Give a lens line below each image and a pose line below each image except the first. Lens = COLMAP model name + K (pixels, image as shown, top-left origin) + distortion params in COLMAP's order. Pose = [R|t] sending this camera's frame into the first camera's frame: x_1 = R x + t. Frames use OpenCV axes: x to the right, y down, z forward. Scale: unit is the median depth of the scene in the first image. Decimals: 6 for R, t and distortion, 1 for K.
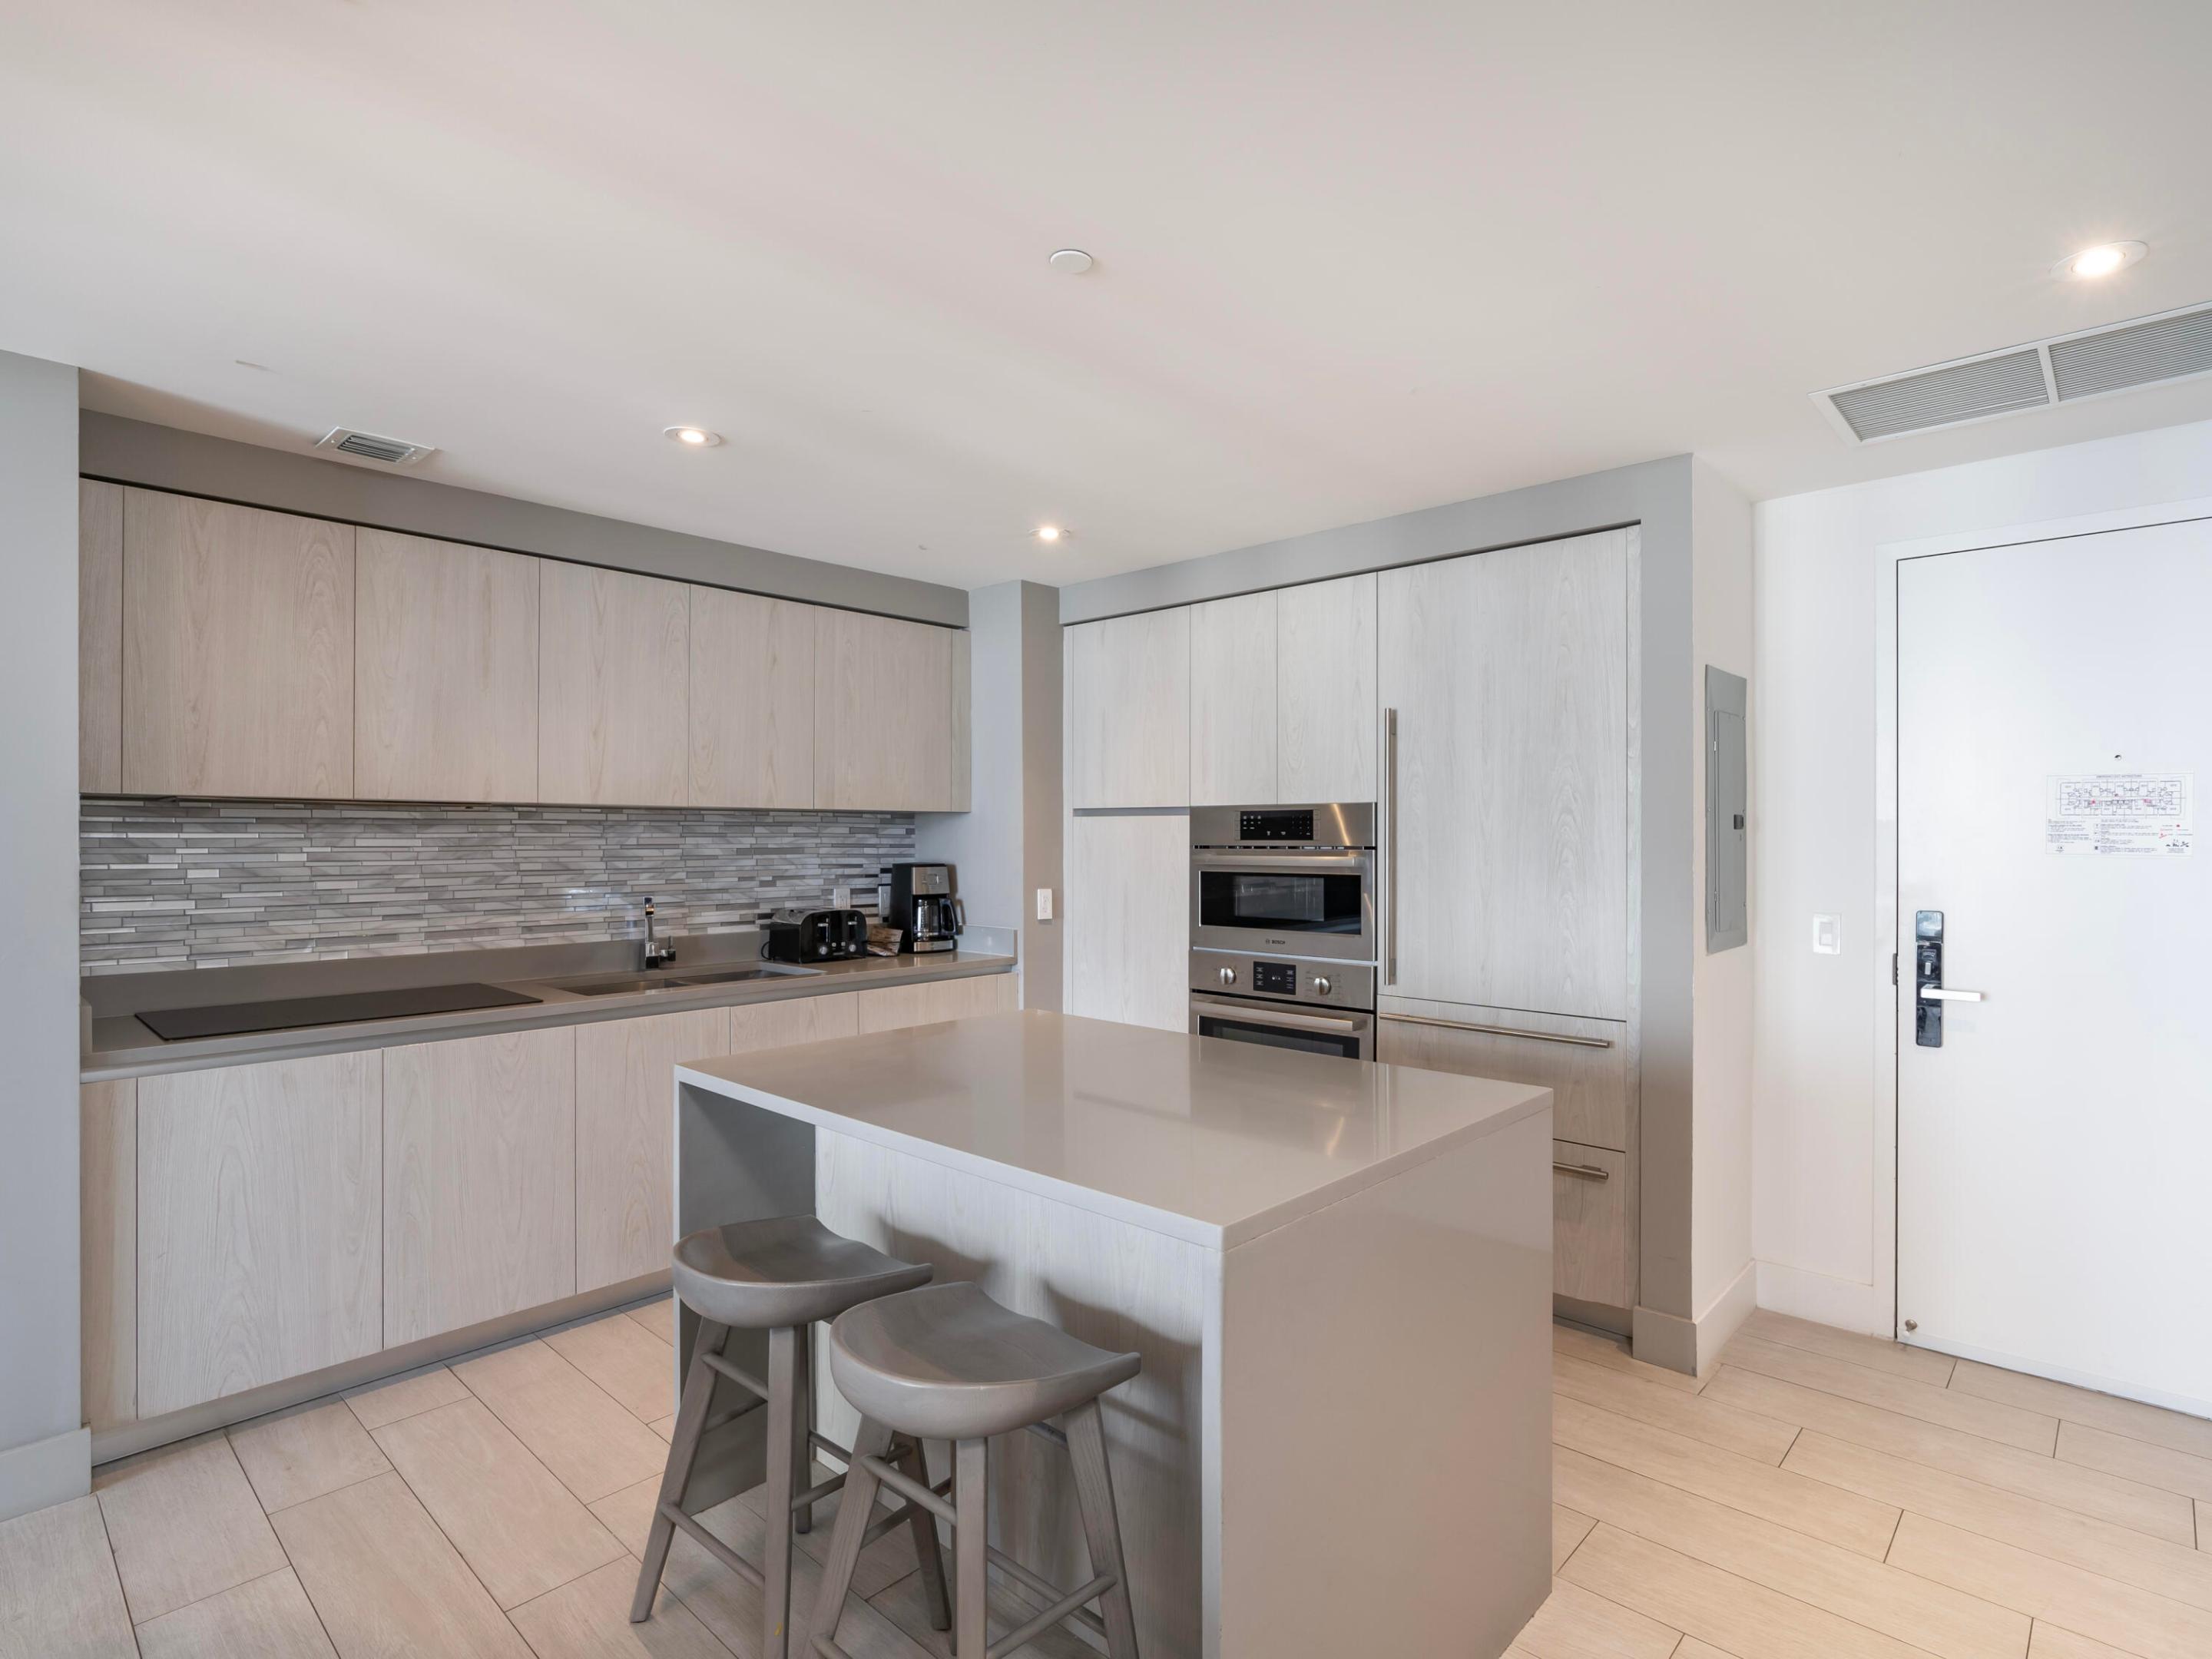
lens RADIAL K [[1120.1, 0, 1166.7], [0, 1120.1, 834.0], [0, 0, 1]] dist [-0.009735, 0.003682]
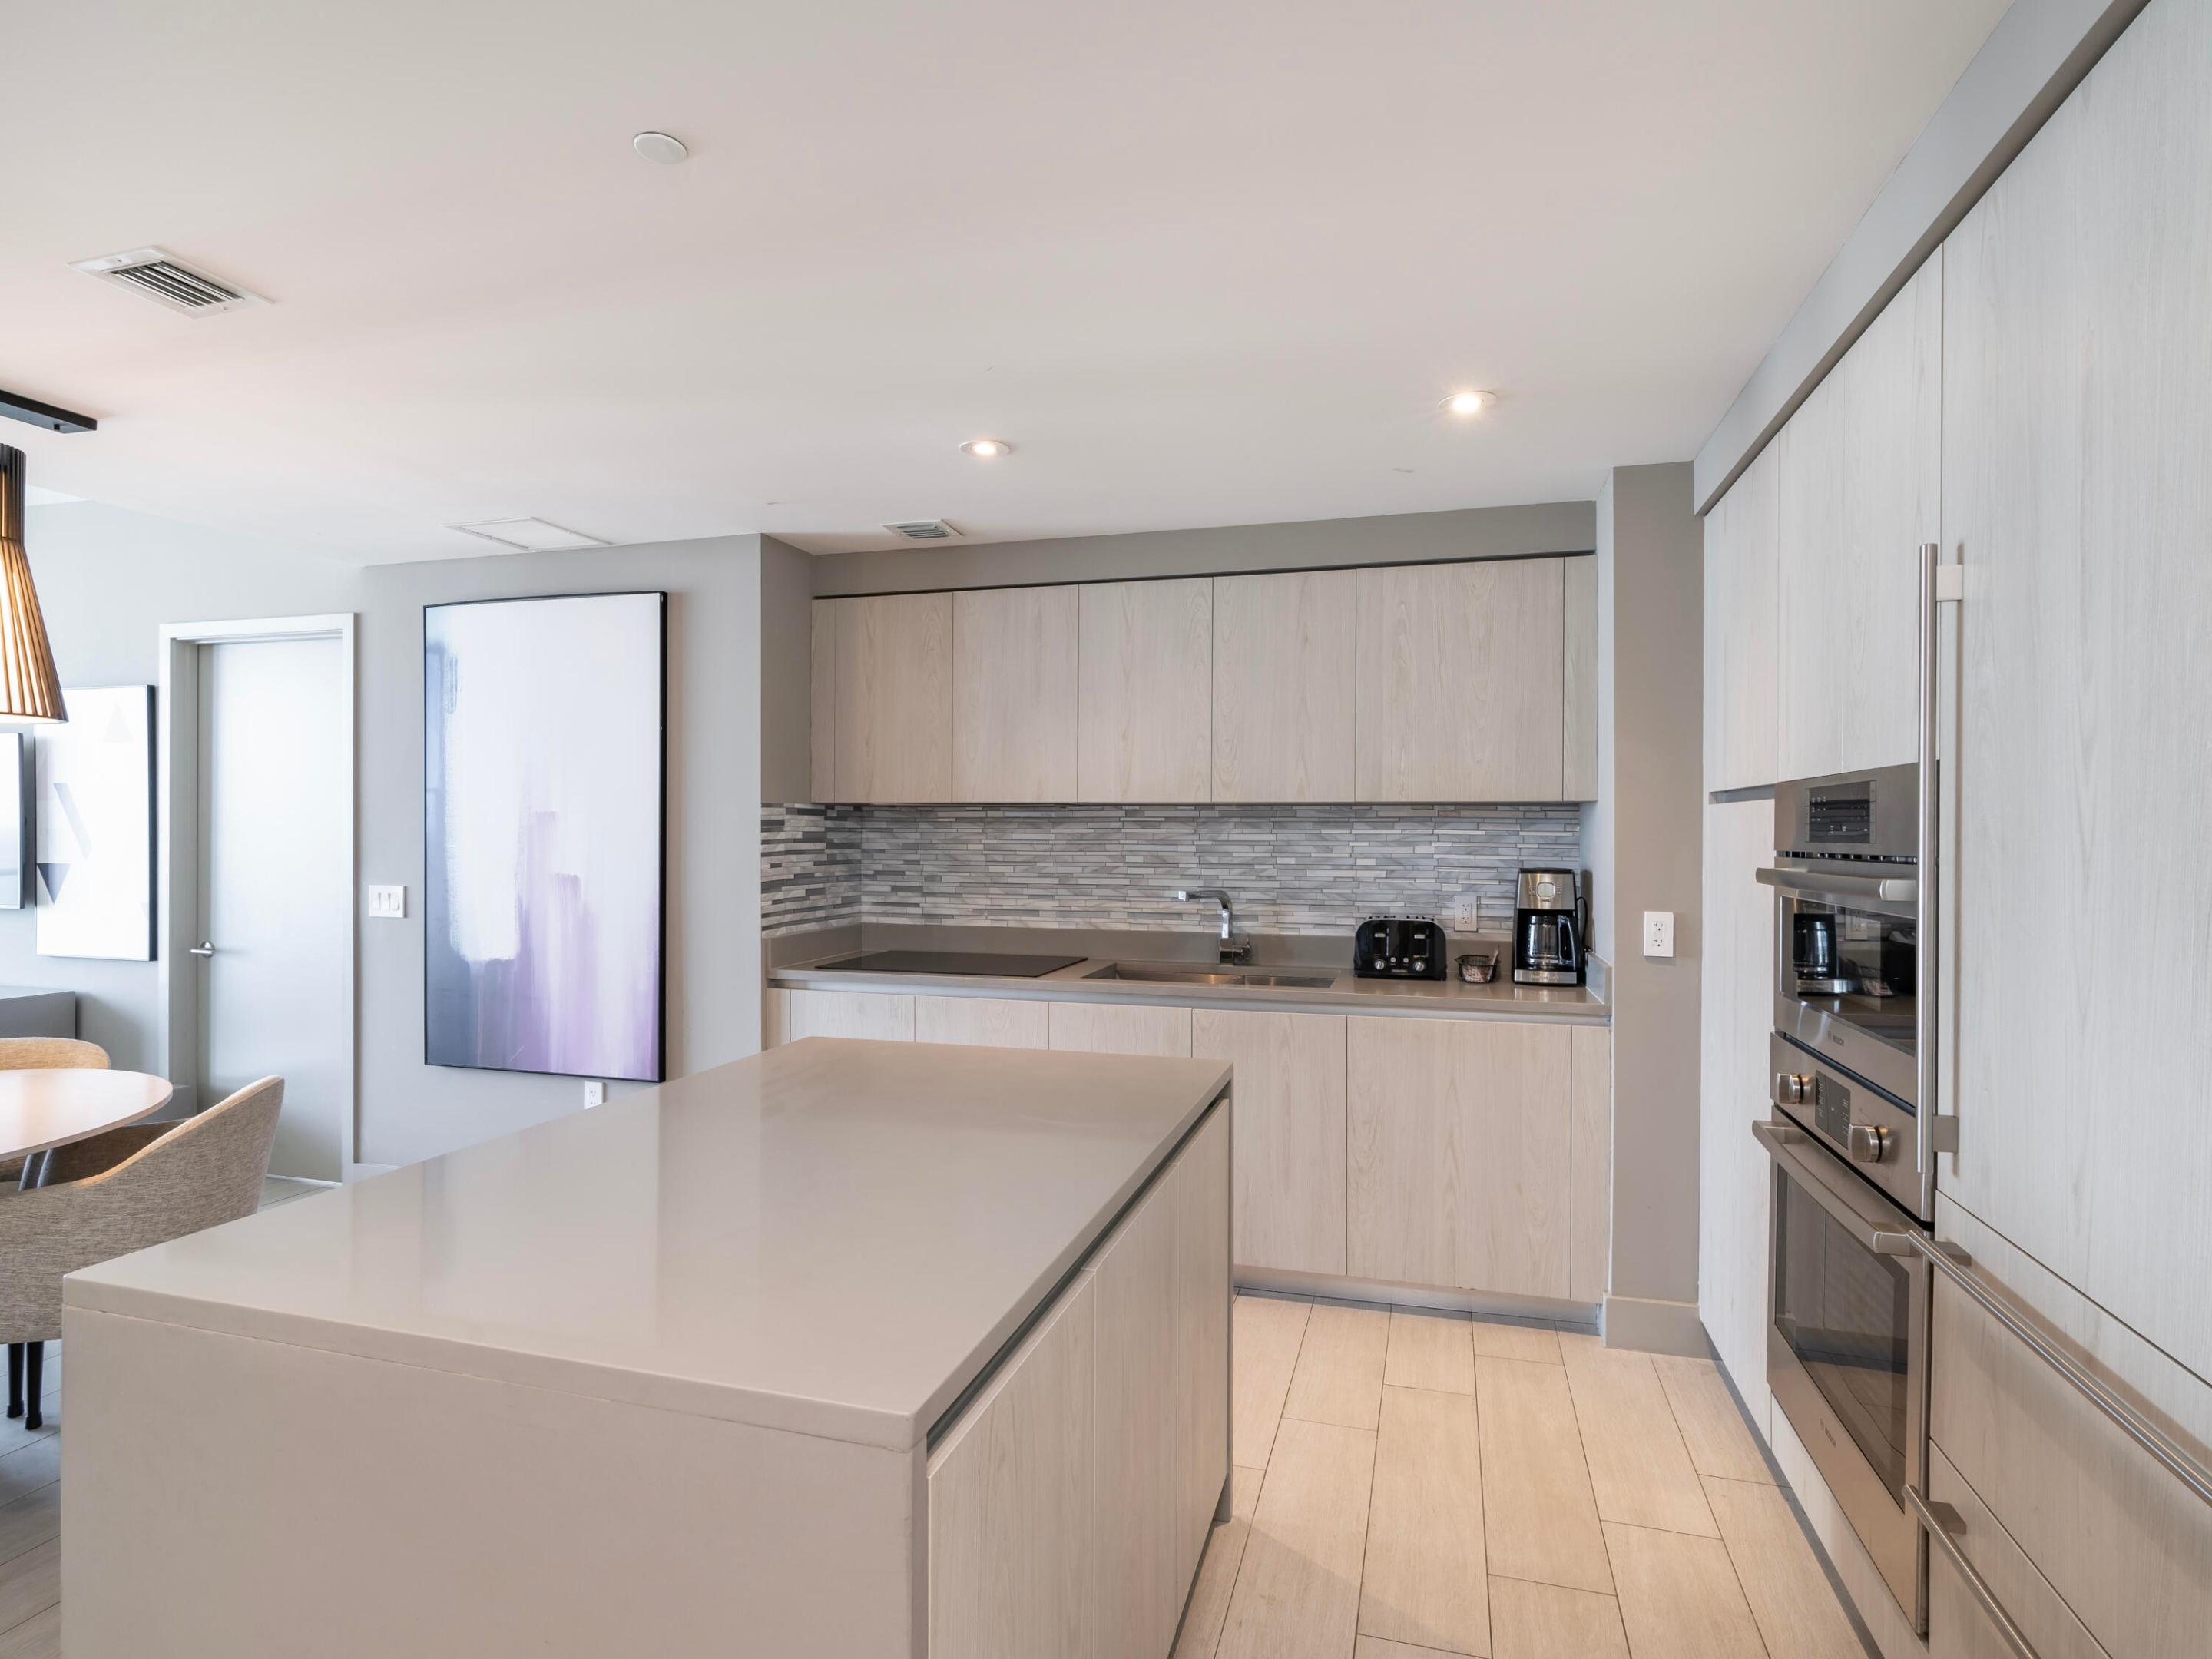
lens RADIAL K [[1120.1, 0, 1121.6], [0, 1120.1, 836.3], [0, 0, 1]] dist [-0.009735, 0.003682]
pose [[0.433493, 0.005889, -0.901138, 0.412373], [-0.001814, 0.999982, 0.005662, -0.000041], [0.901155, -0.000820, 0.433496, 0.473571]]
